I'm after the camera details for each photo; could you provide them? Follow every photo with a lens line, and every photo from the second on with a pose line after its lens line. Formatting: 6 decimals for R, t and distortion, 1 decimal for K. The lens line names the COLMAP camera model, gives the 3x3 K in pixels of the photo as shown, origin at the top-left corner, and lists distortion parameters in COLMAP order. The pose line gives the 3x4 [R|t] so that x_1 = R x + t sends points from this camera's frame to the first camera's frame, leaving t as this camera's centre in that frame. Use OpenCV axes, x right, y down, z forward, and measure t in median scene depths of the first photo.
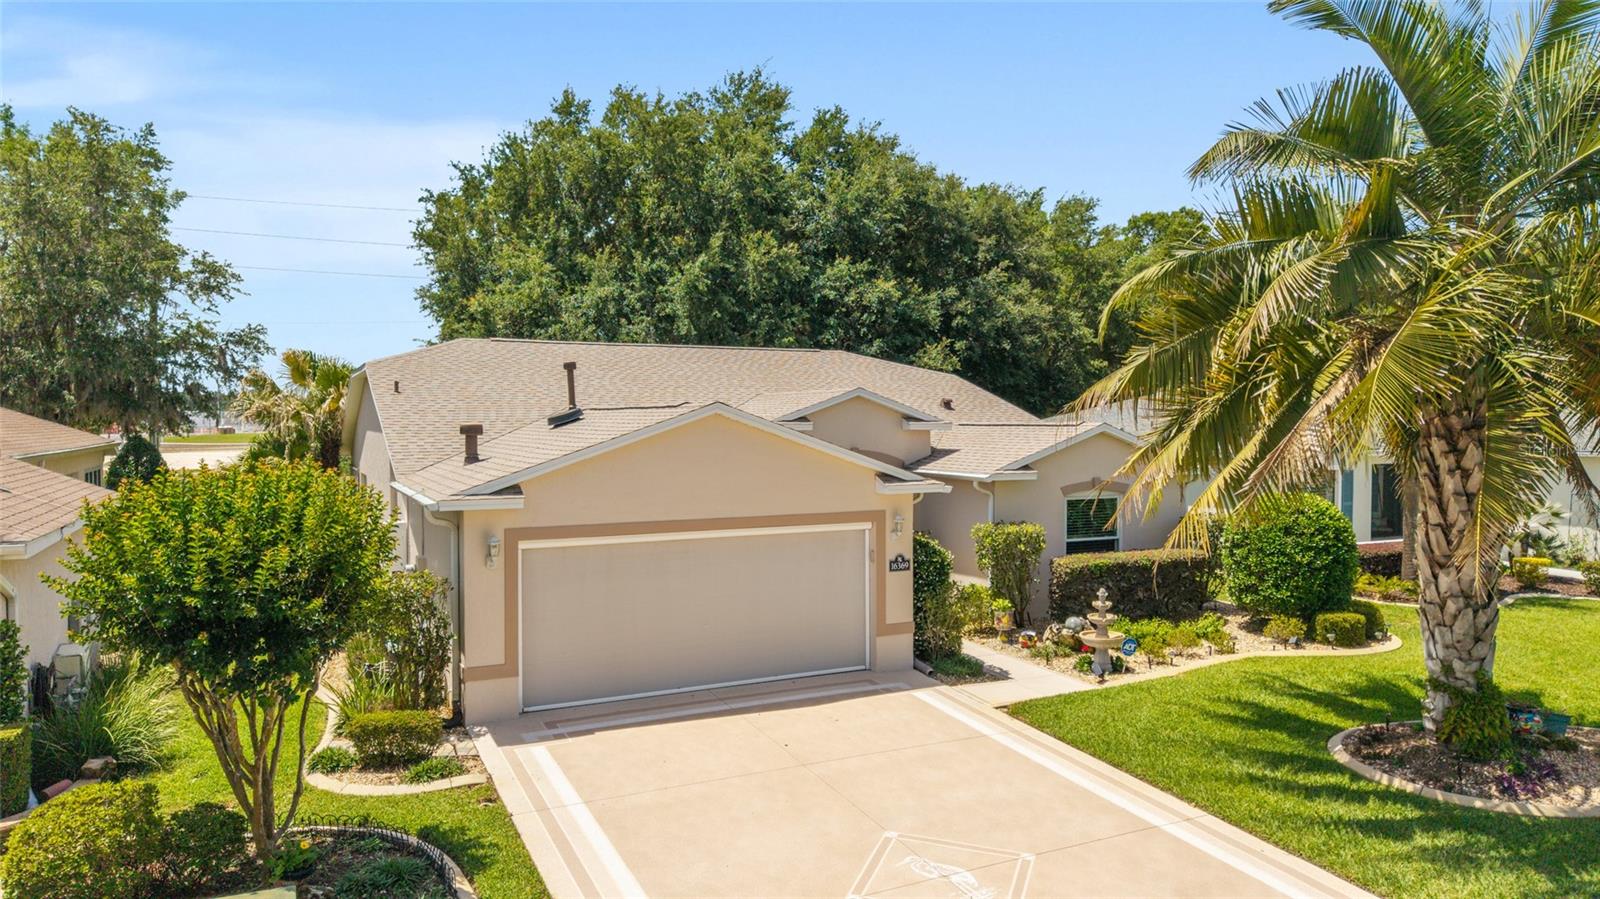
lens RADIAL K [[1077.6, 0, 800.0], [0, 1077.6, 449.5], [0, 0, 1]] dist [0.020847, -0.036431]
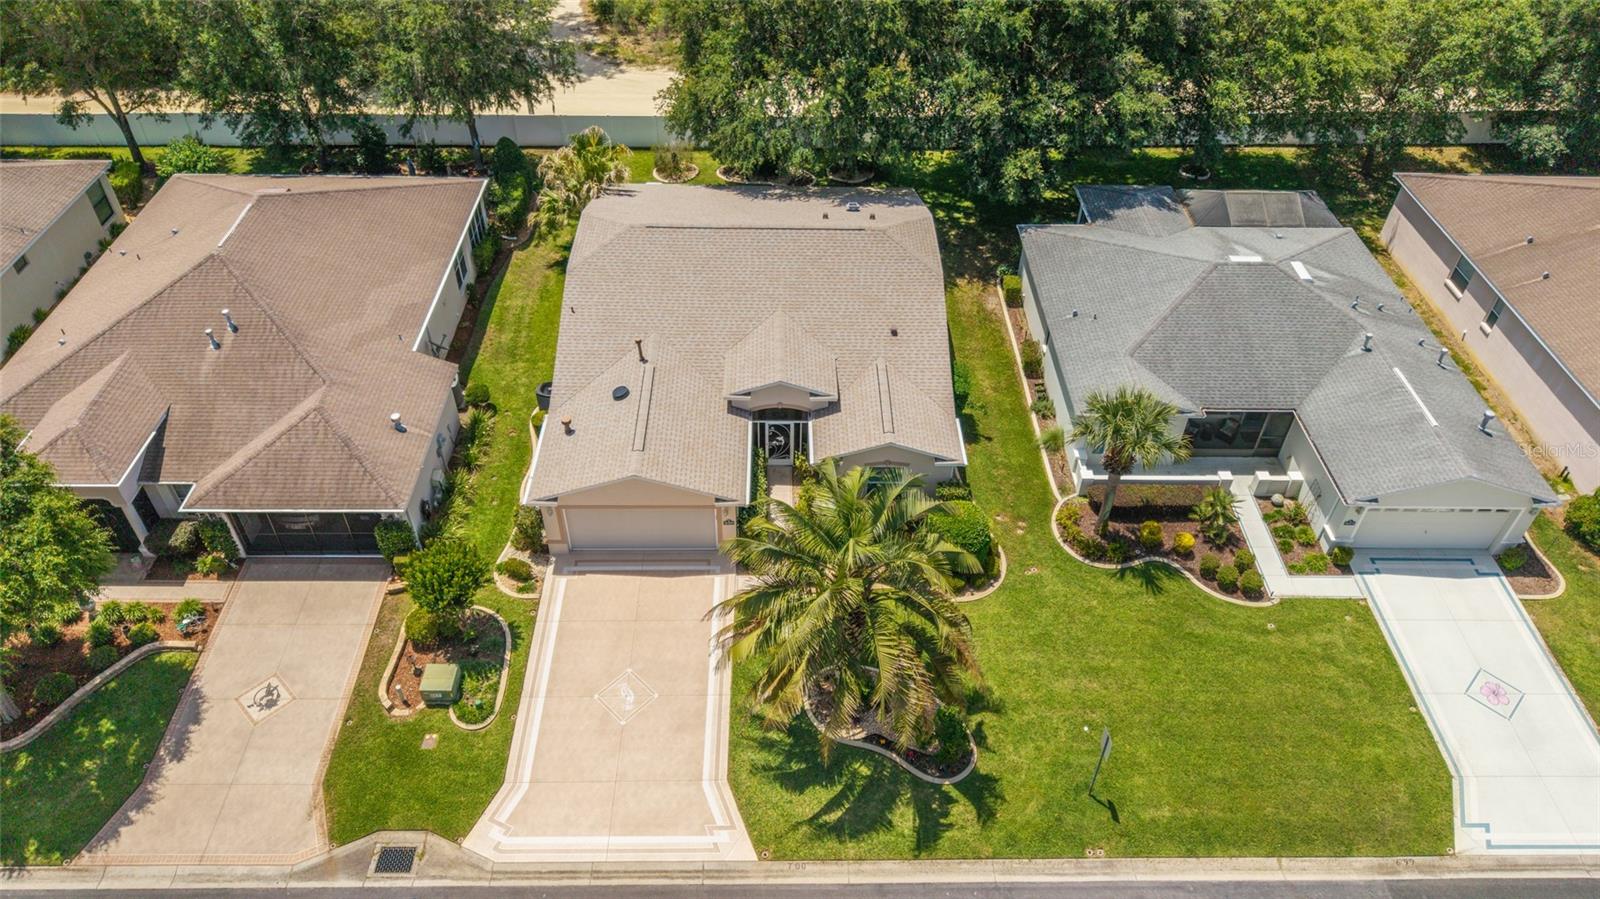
lens RADIAL K [[1077.6, 0, 800.0], [0, 1077.6, 449.5], [0, 0, 1]] dist [0.020847, -0.036431]
pose [[0.911127, 0.288849, -0.293961, 1.197672], [-0.047126, 0.781624, 0.621967, -2.017272], [0.409422, -0.552838, 0.725771, -0.719577]]
